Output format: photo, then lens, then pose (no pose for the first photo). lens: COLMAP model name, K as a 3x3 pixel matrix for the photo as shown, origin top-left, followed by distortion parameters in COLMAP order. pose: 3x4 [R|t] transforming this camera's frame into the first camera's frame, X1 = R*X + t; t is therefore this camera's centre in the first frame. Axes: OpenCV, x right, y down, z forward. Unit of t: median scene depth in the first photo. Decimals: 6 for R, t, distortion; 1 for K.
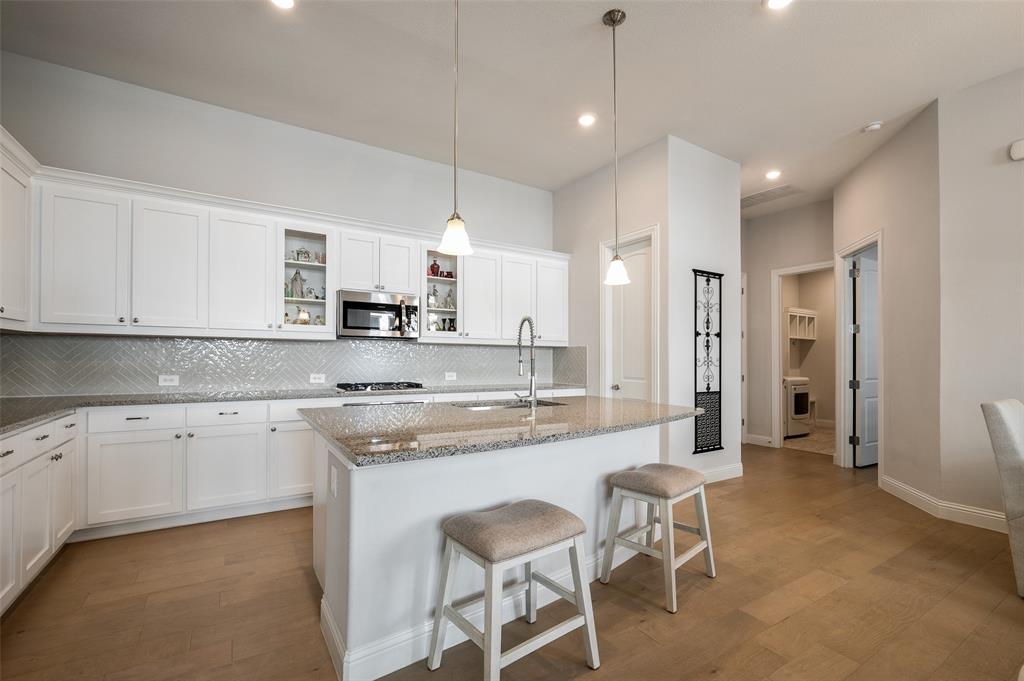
lens RADIAL K [[423.3, 0, 513.5], [0, 423.3, 350.3], [0, 0, 1]] dist [-0.008488, -0.000385]
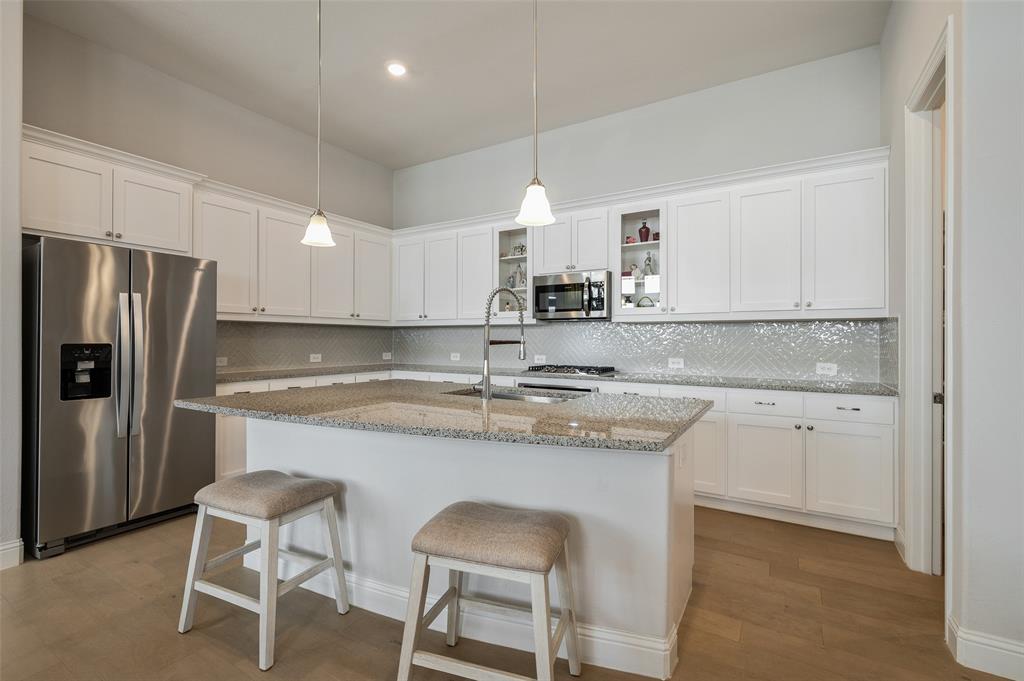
lens RADIAL K [[465.9, 0, 507.0], [0, 465.9, 340.4], [0, 0, 1]] dist [0.003464, 0.000642]
pose [[0.459274, -0.005547, -0.888277, 0.593389], [0.020000, 0.999792, 0.004098, 0.011804], [0.888069, -0.019647, 0.459289, 0.399166]]
